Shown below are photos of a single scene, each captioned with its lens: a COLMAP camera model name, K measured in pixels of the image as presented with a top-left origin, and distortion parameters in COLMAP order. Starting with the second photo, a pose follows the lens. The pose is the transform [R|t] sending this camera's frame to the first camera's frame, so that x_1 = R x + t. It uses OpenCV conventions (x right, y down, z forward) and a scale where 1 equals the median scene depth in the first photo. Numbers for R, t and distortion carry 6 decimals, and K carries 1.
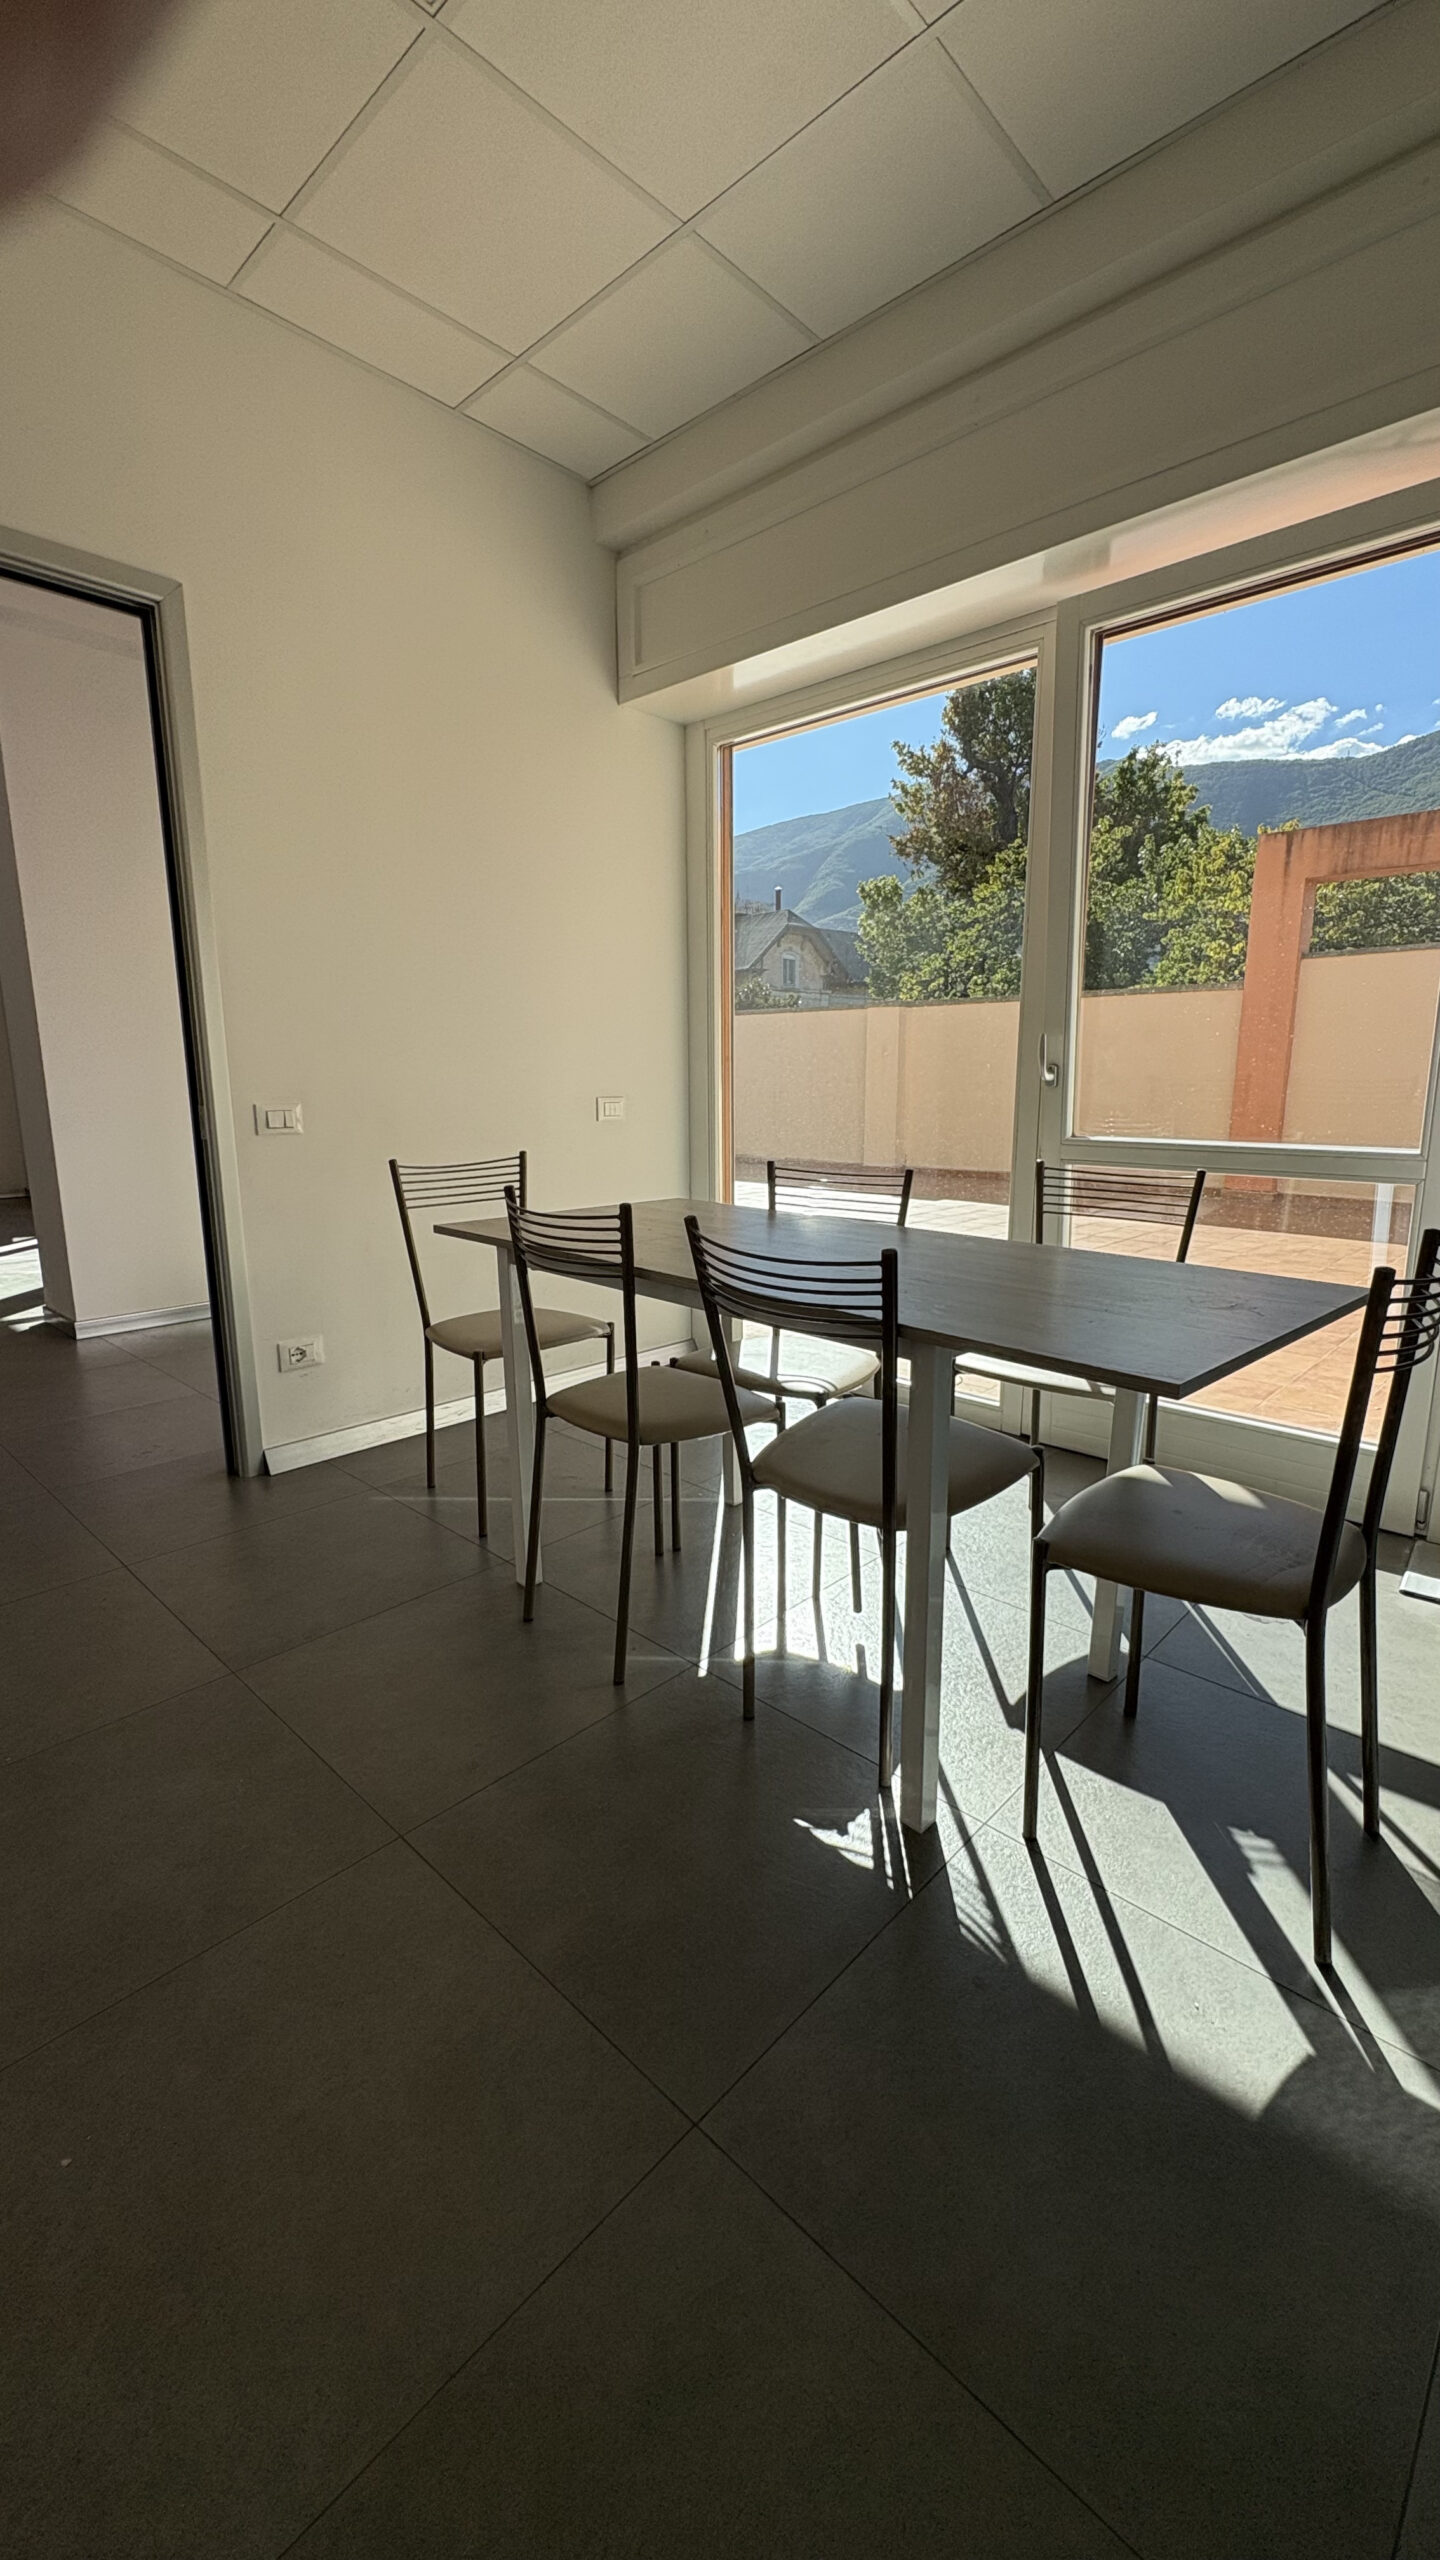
lens RADIAL K [[1021.6, 0, 737.1], [0, 1021.6, 1285.8], [0, 0, 1]] dist [-0.001461, 0.000854]
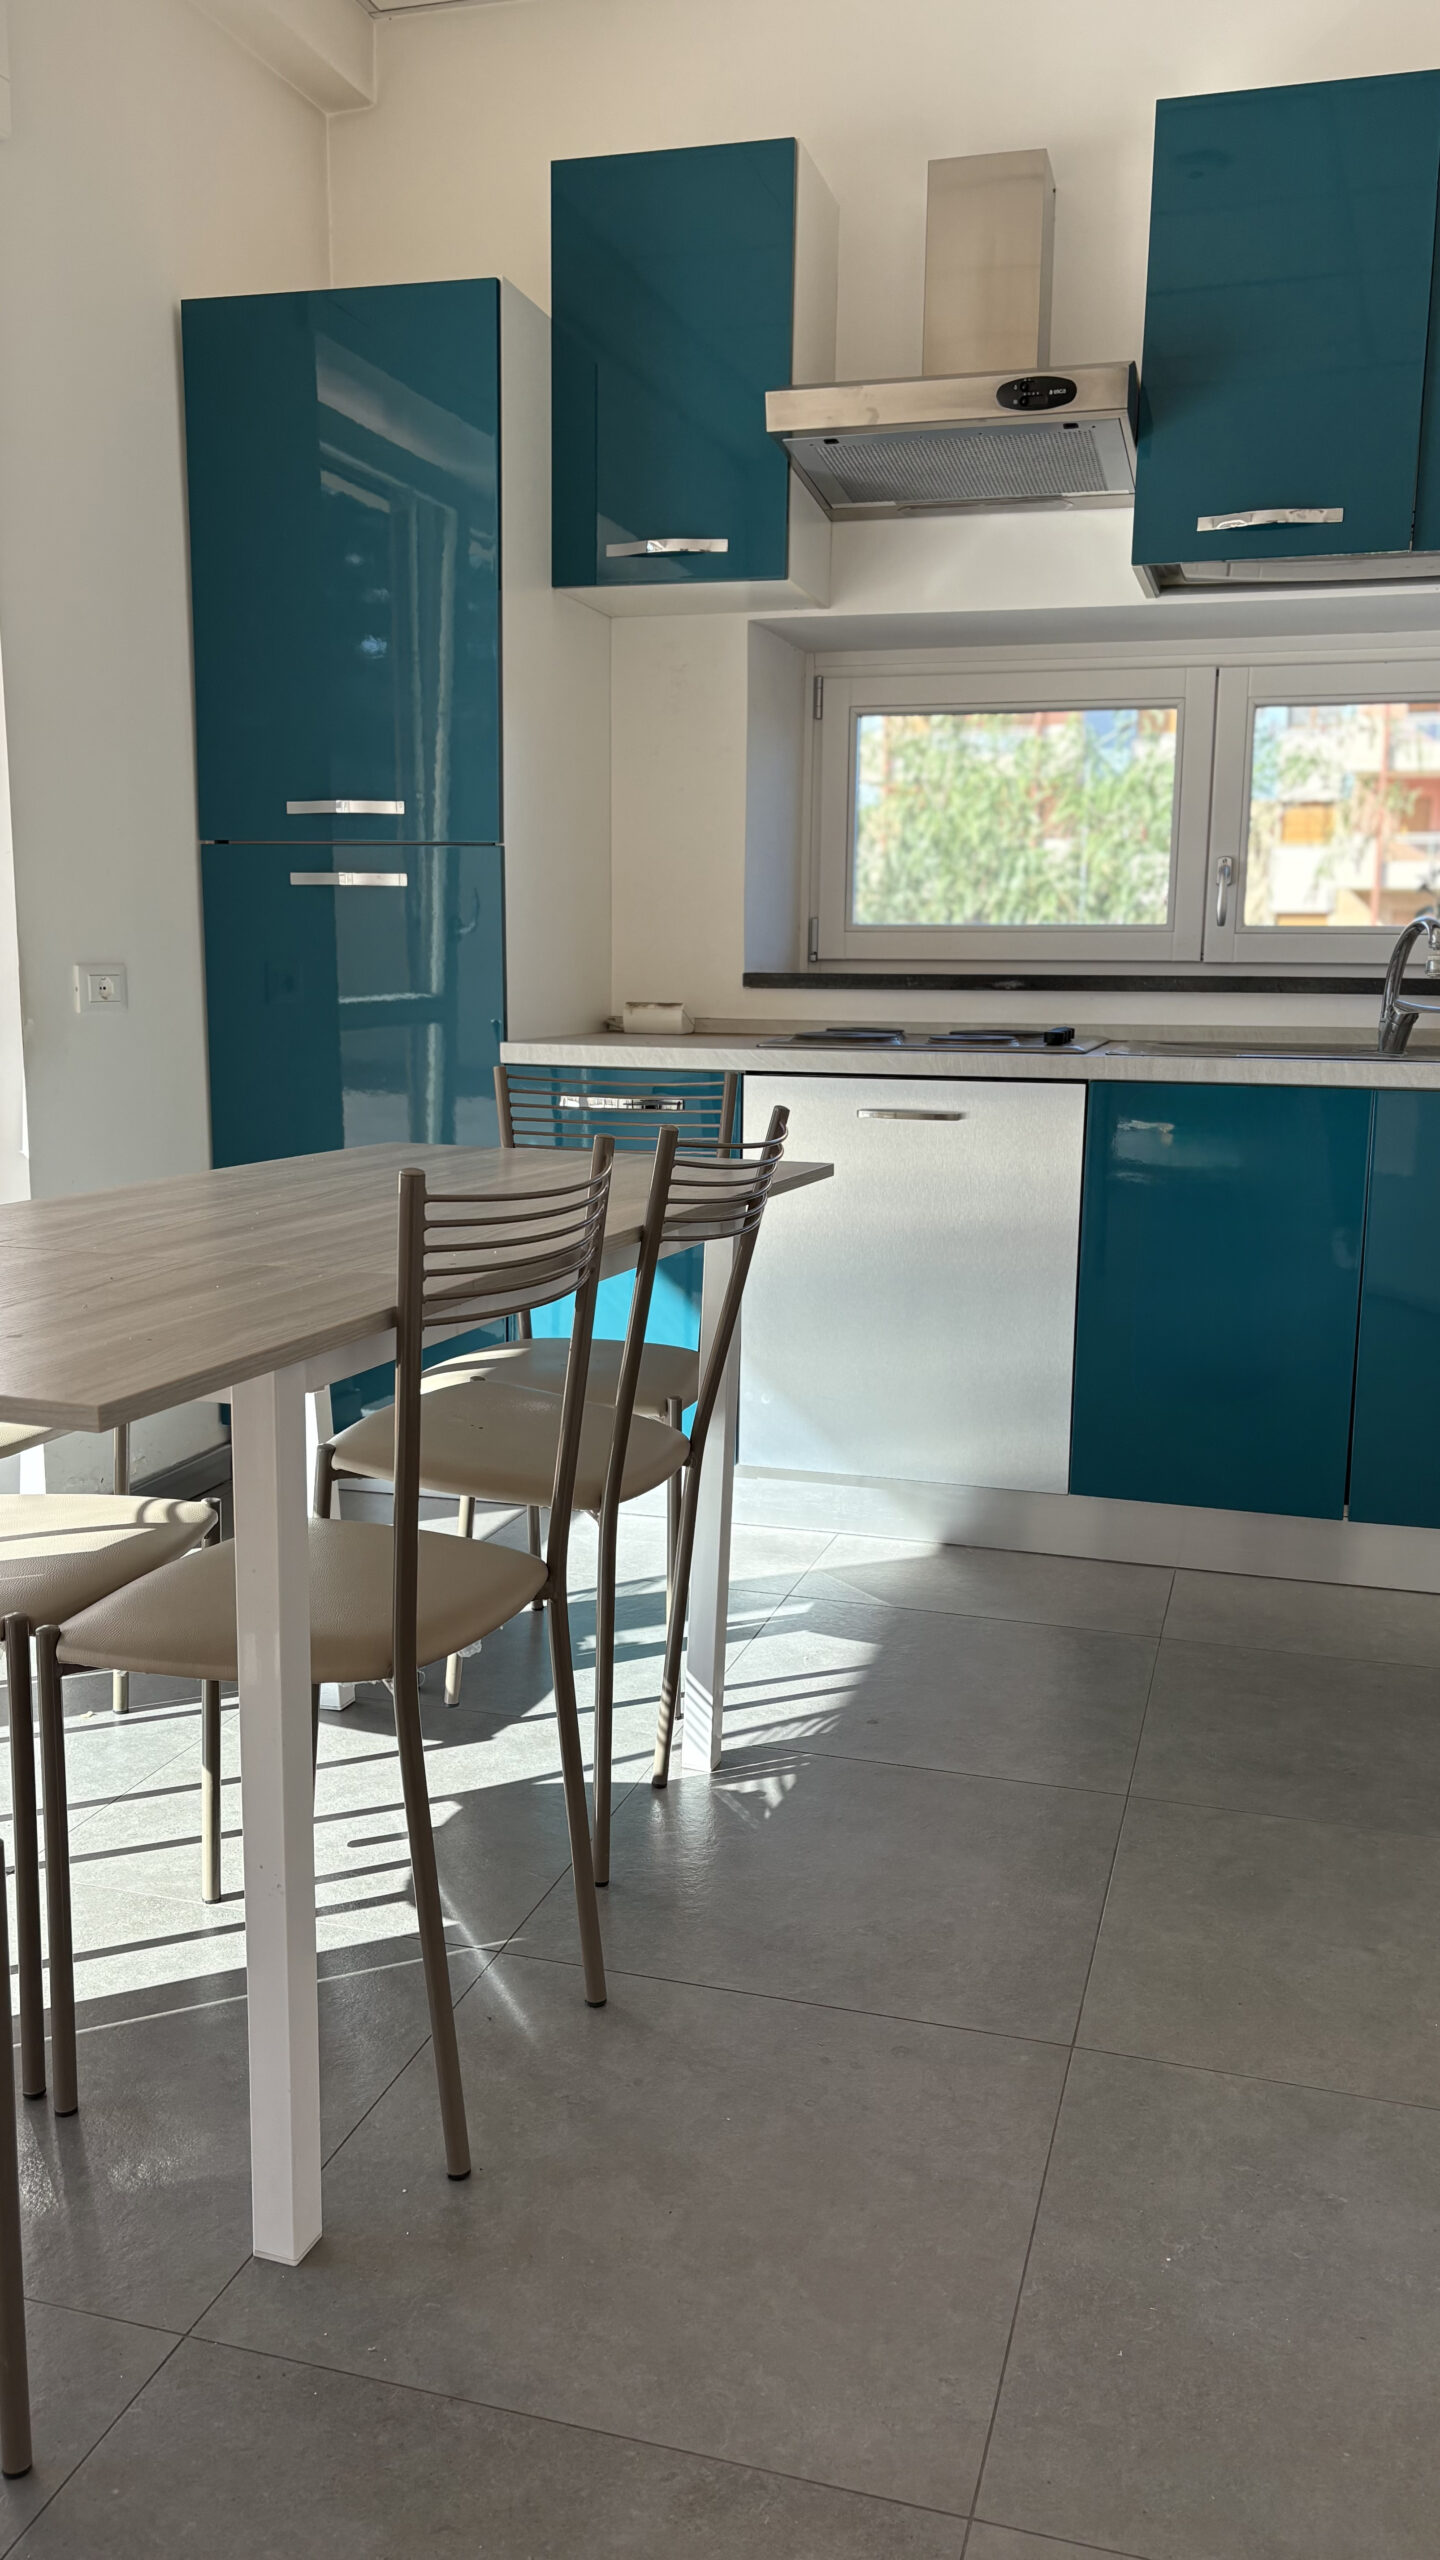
lens RADIAL K [[1926.4, 0, 720.4], [0, 1926.4, 1282.2], [0, 0, 1]] dist [0.062872, -0.077381]
pose [[-0.451777, -0.153147, 0.878888, -0.787517], [0.164828, 0.953867, 0.250939, -0.187215], [-0.876772, 0.258234, -0.405692, 0.988768]]
